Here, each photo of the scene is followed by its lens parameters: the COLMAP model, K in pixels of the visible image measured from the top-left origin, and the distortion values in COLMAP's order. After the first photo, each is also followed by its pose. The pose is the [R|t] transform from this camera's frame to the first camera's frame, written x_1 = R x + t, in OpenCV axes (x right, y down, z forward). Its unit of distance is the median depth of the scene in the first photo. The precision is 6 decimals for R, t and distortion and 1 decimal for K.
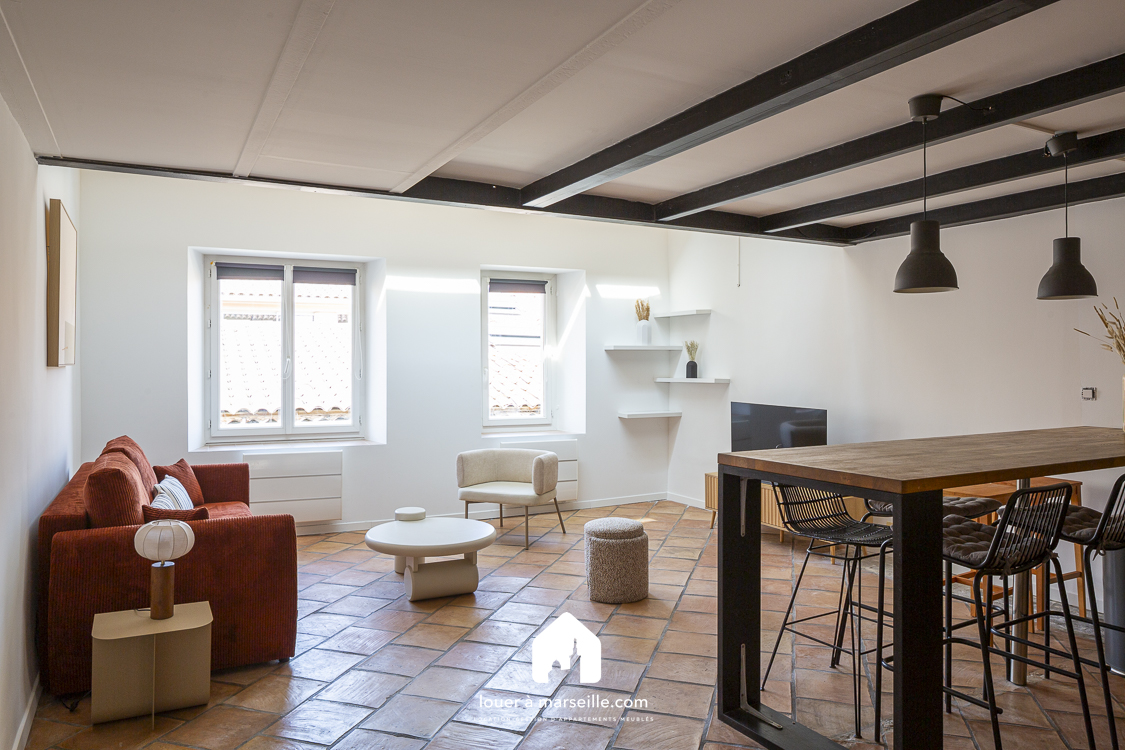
lens RADIAL K [[758.8, 0, 562.5], [0, 758.8, 375.0], [0, 0, 1]] dist [0.001954, 0.000856]
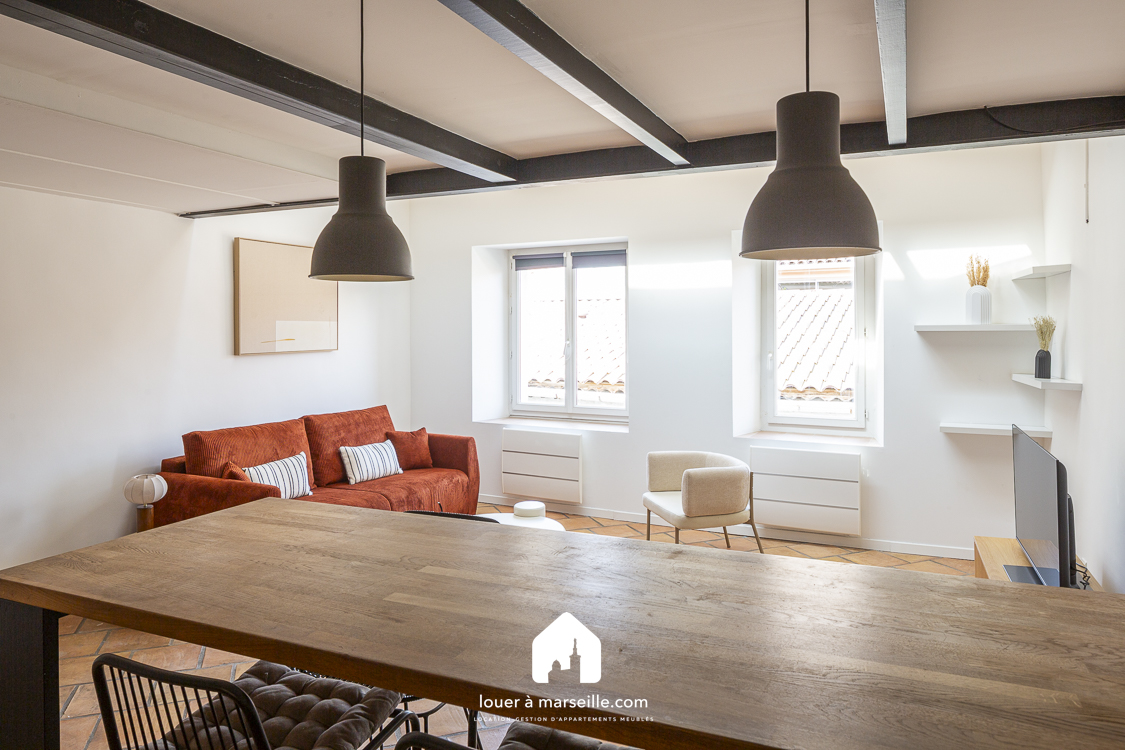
lens RADIAL K [[776.1, 0, 561.0], [0, 776.1, 342.1], [0, 0, 1]] dist [-0.003155, -0.000320]
pose [[0.605173, 0.011488, -0.796011, 0.474514], [-0.009990, 0.999927, 0.006836, -0.027598], [0.796031, 0.003815, 0.605244, 0.342876]]
